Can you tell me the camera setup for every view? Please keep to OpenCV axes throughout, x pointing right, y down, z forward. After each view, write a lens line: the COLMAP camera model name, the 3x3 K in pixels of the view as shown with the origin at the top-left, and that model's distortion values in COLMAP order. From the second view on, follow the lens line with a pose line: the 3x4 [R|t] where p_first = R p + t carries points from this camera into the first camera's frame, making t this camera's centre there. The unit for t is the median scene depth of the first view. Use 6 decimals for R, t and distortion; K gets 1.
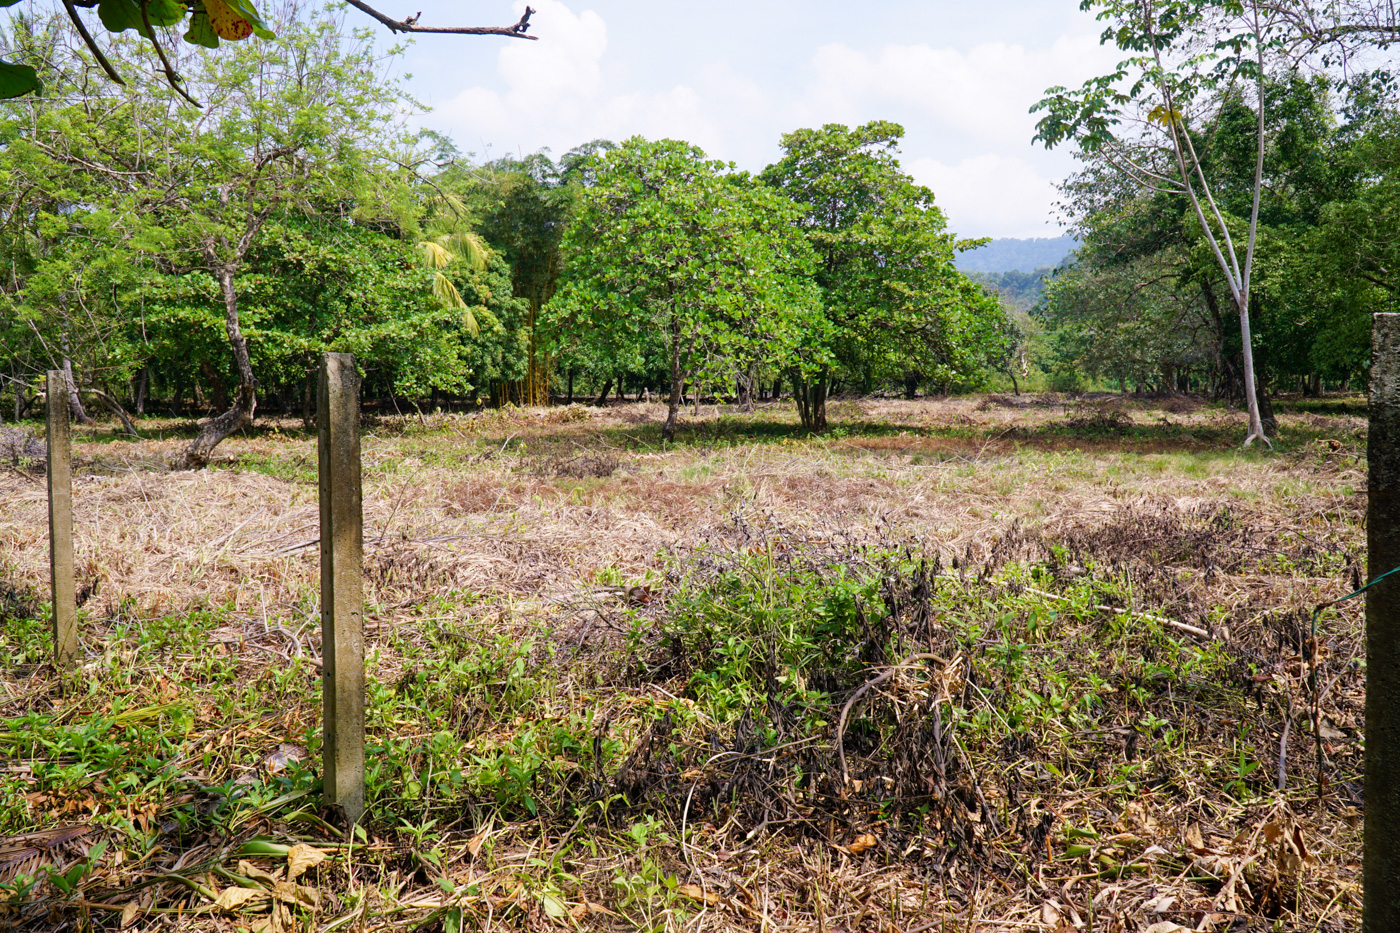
lens RADIAL K [[1114.8, 0, 689.7], [0, 1114.8, 463.6], [0, 0, 1]] dist [-0.007022, -0.020567]
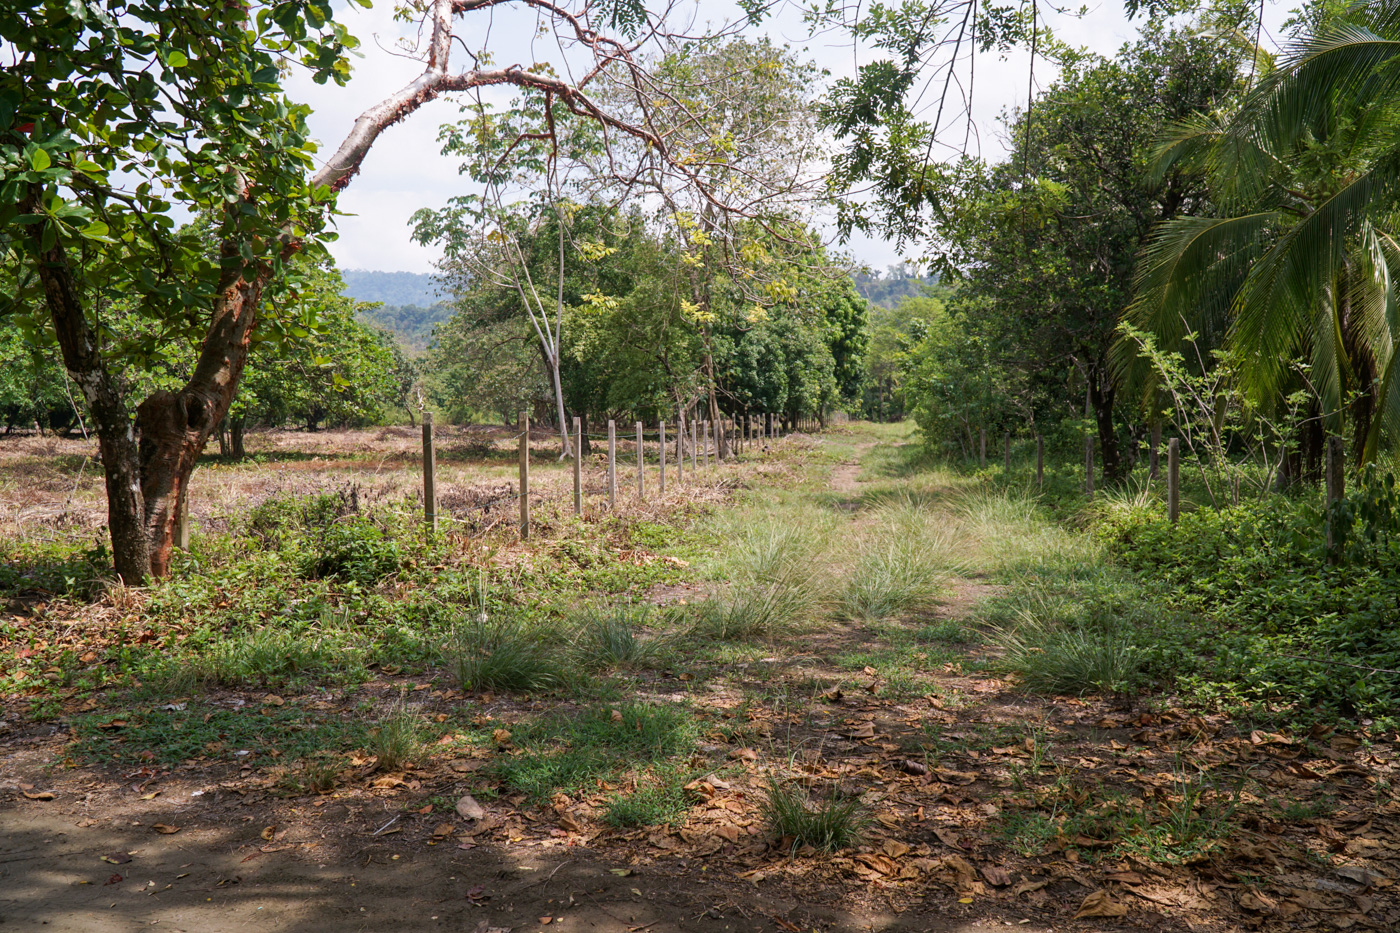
lens RADIAL K [[1114.8, 0, 689.7], [0, 1114.8, 463.6], [0, 0, 1]] dist [-0.007022, -0.020567]
pose [[0.865113, -0.020007, 0.501178, -0.061937], [0.034713, 0.999197, -0.020034, 0.015971], [-0.500375, 0.034729, 0.865112, -0.246421]]
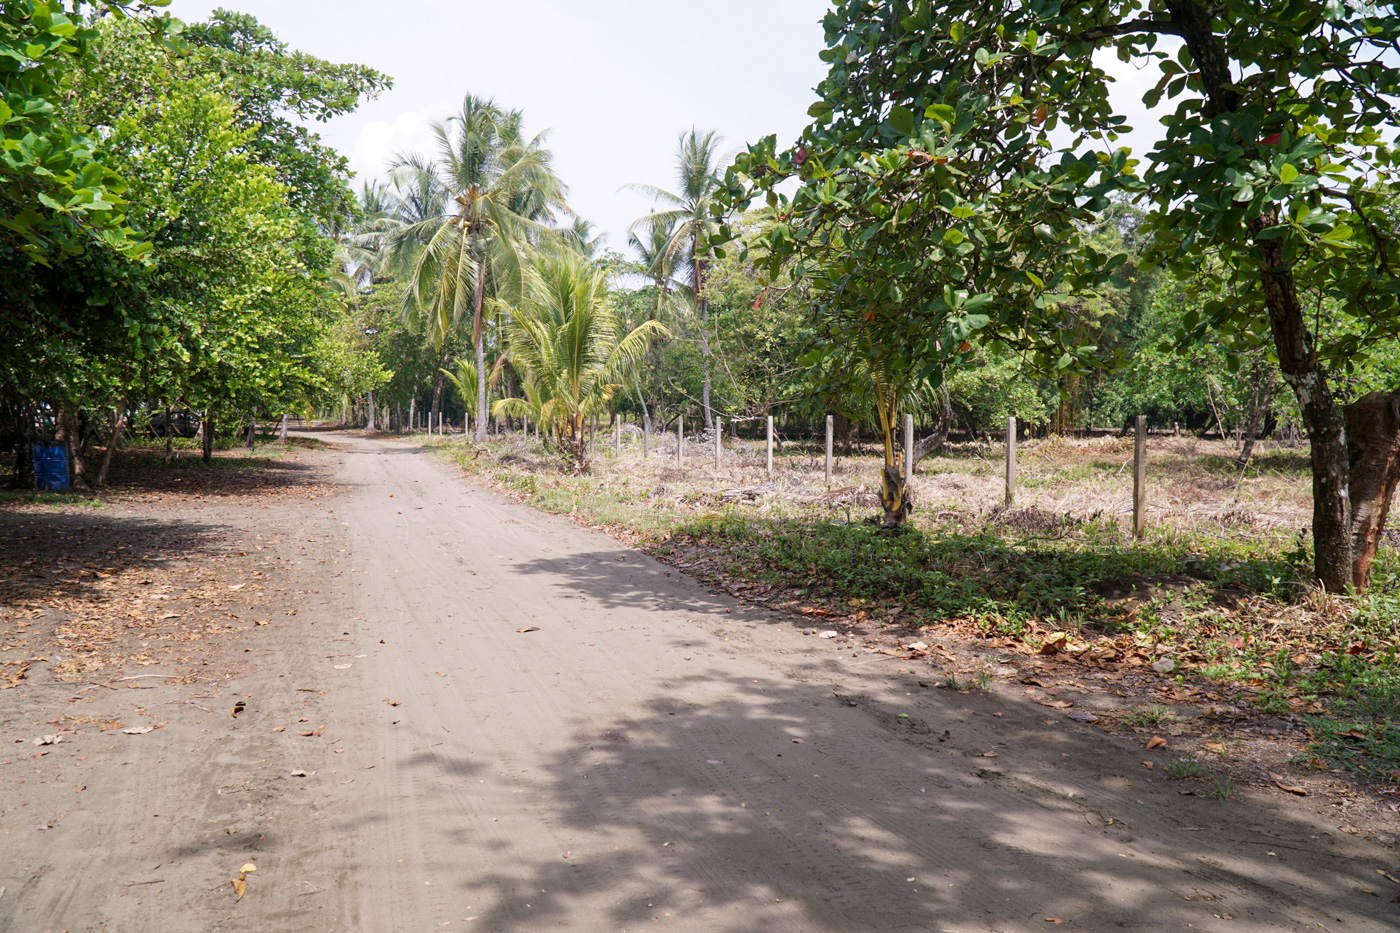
lens RADIAL K [[1114.8, 0, 689.7], [0, 1114.8, 463.6], [0, 0, 1]] dist [-0.007022, -0.020567]
pose [[0.915340, 0.032334, -0.401381, -0.076374], [-0.043105, 0.998911, -0.017829, 0.016109], [0.400367, 0.033622, 0.915738, -0.246876]]
